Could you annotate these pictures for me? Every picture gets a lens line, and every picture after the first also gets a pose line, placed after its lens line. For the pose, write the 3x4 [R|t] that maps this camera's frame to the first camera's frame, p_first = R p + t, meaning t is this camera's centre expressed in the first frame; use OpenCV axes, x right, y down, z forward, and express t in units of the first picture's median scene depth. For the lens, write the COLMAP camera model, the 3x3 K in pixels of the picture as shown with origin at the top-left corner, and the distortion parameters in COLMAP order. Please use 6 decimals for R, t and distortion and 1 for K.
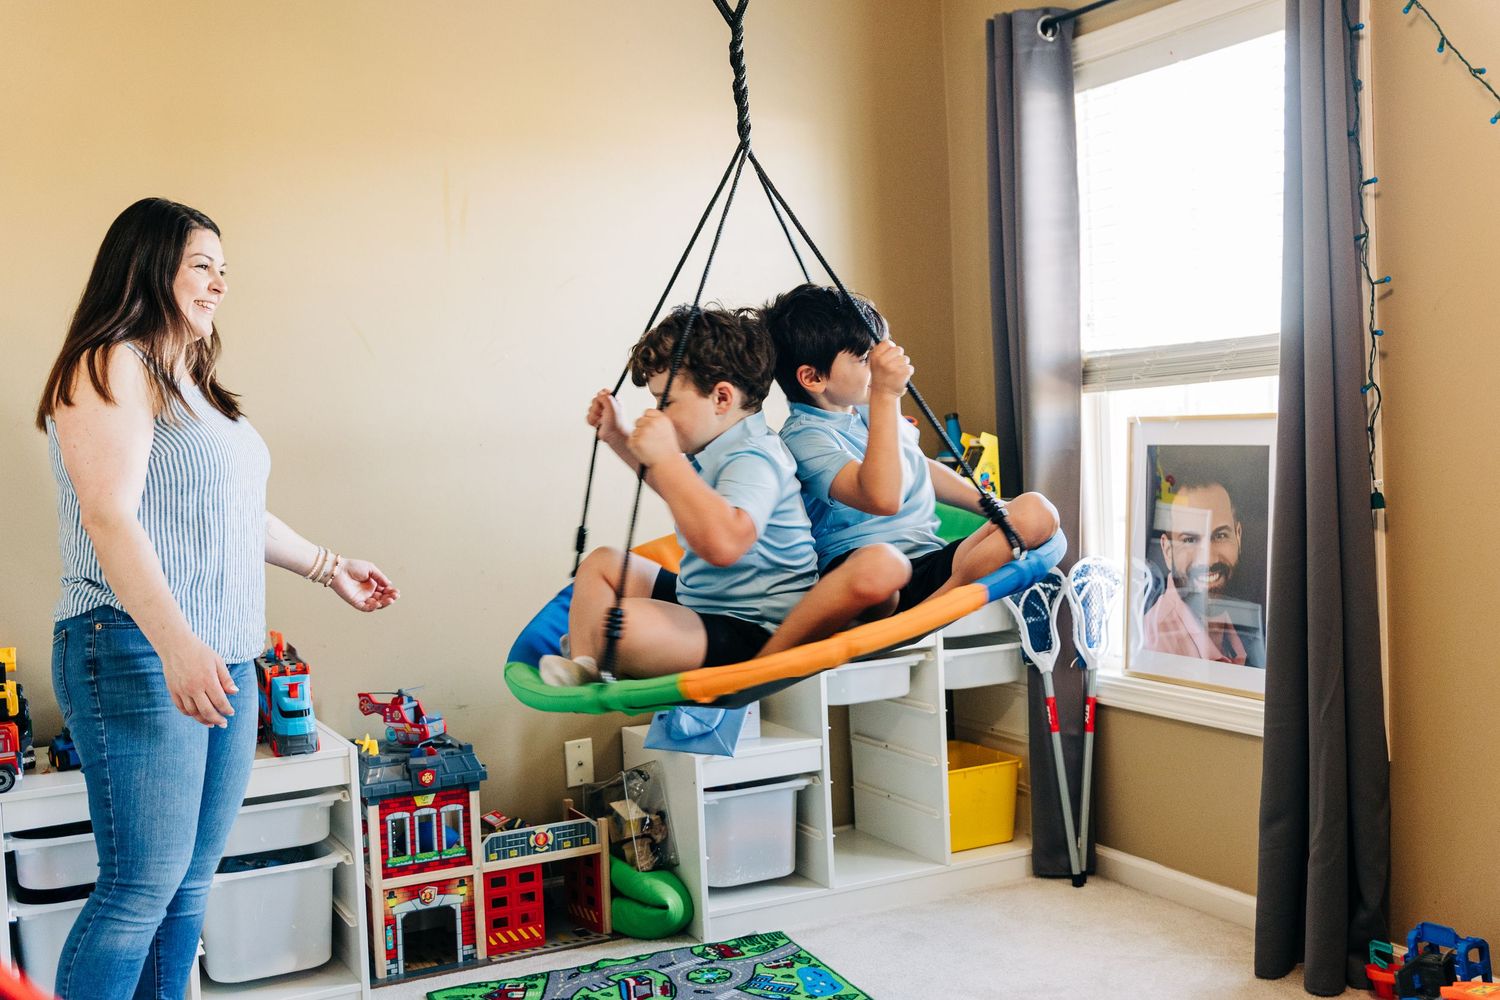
lens RADIAL K [[1645.6, 0, 749.9], [0, 1645.6, 498.5], [0, 0, 1]] dist [-0.001960, 0.000000]
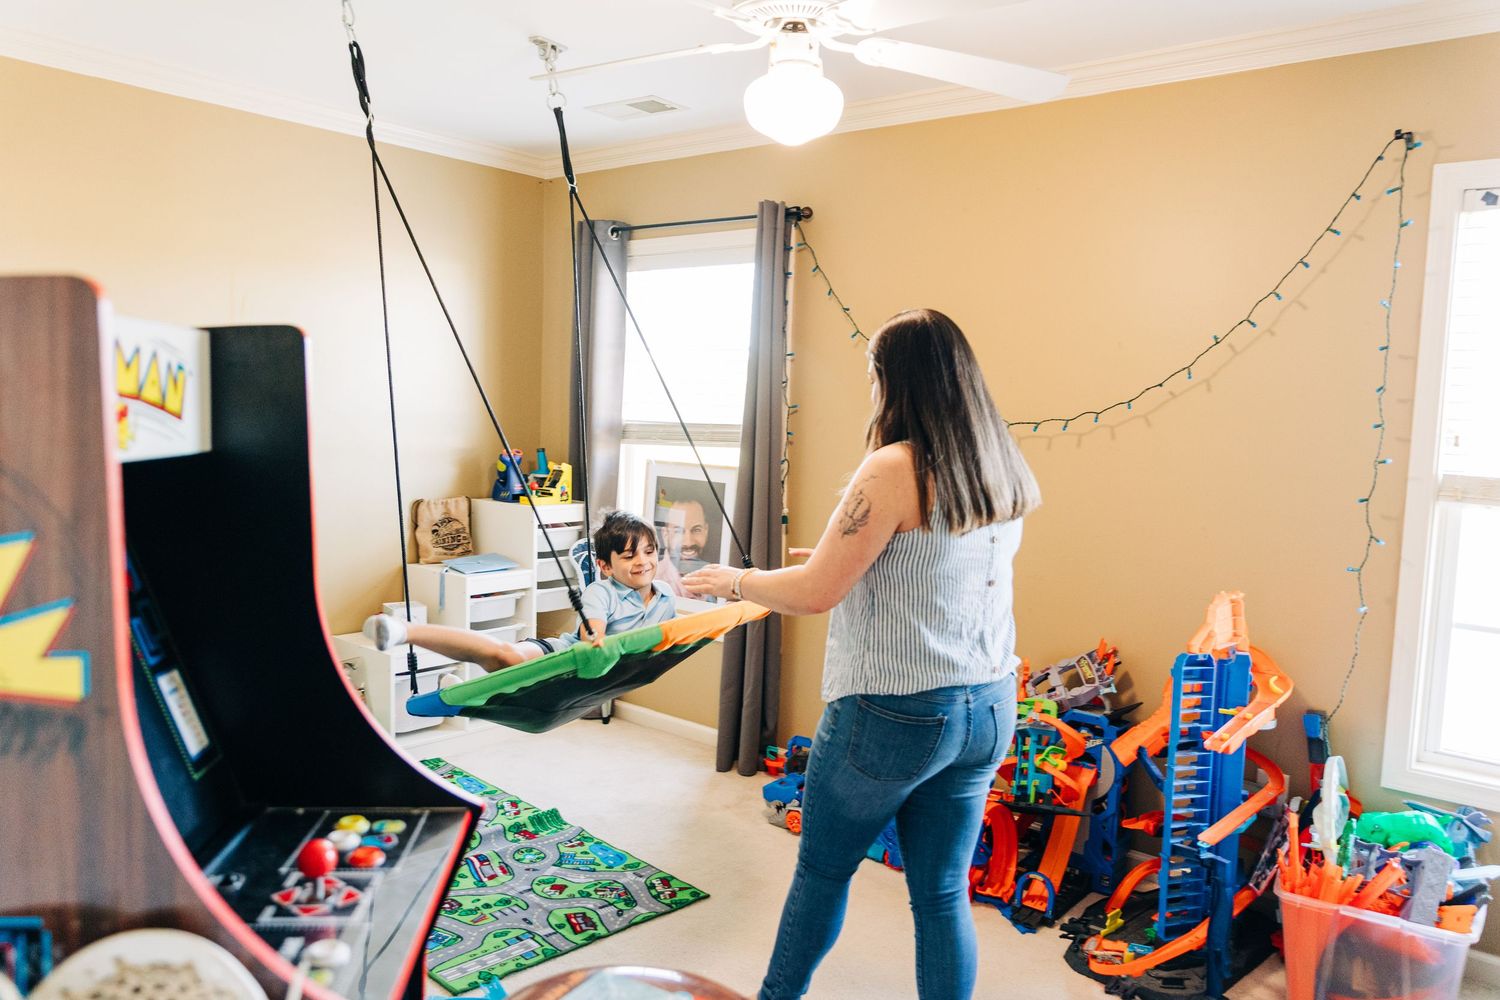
lens RADIAL K [[1144.8, 0, 751.3], [0, 1144.8, 499.5], [0, 0, 1]] dist [0.003172, 0.001510]
pose [[0.919326, 0.036841, 0.391767, -0.145297], [-0.053720, 0.998036, 0.032208, -0.051170], [-0.389812, -0.050655, 0.919500, -0.174749]]
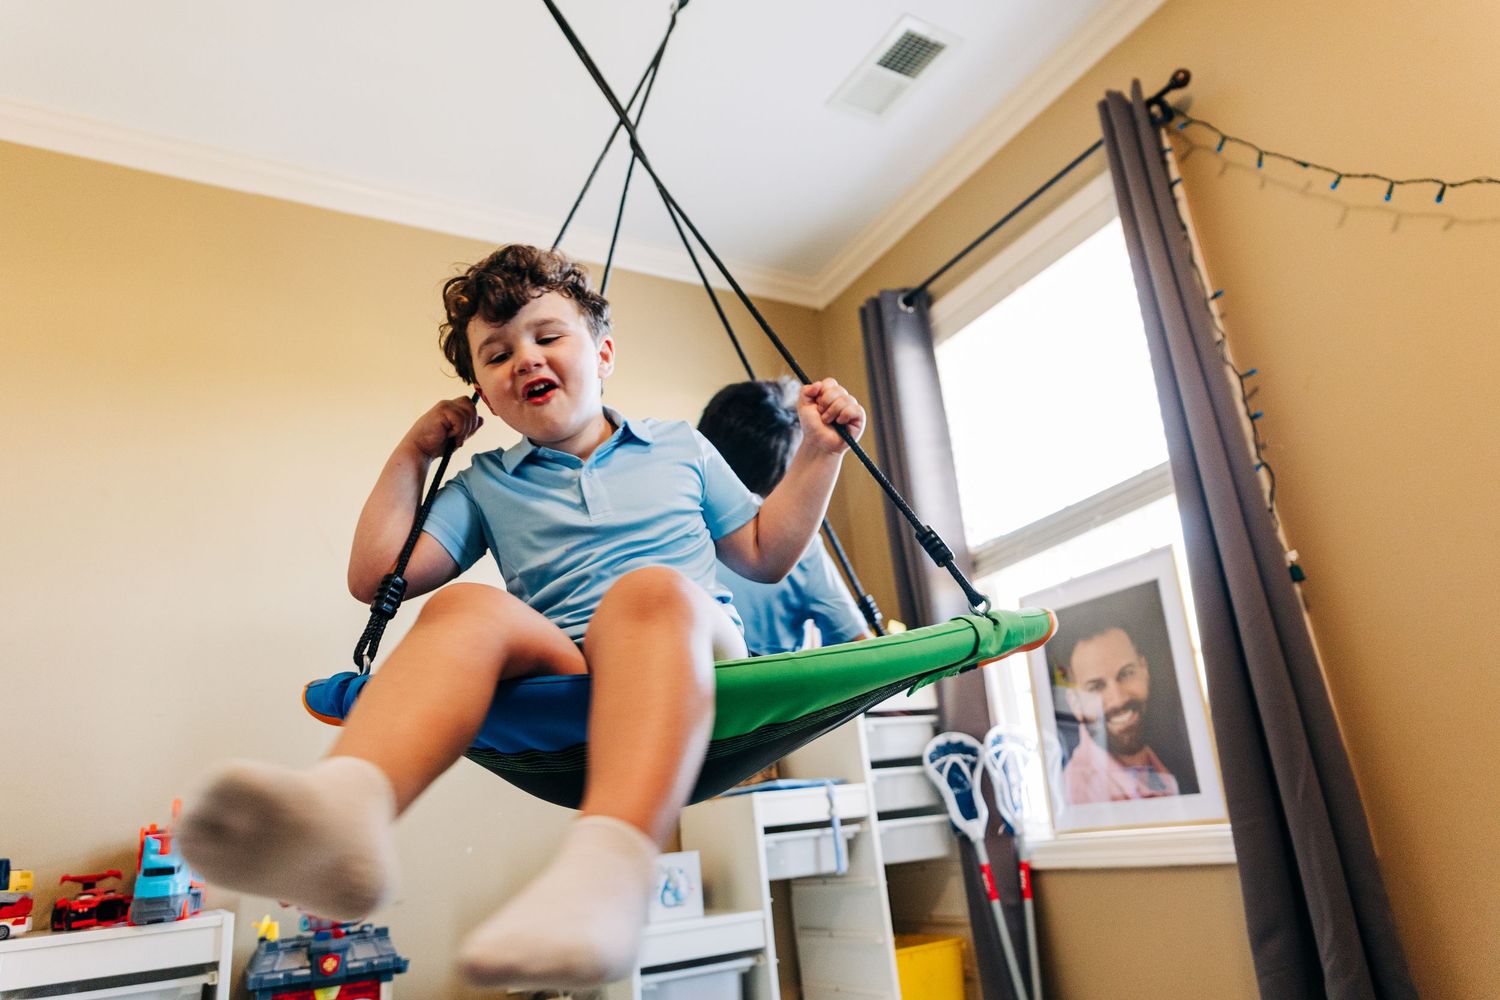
lens RADIAL K [[983.0, 0, 756.3], [0, 983.0, 499.8], [0, 0, 1]] dist [0.008465, -0.001907]
pose [[0.998108, -0.046352, 0.040388, 0.025744], [0.058154, 0.924951, -0.375612, 0.133239], [-0.019947, 0.377250, 0.925897, 0.348145]]
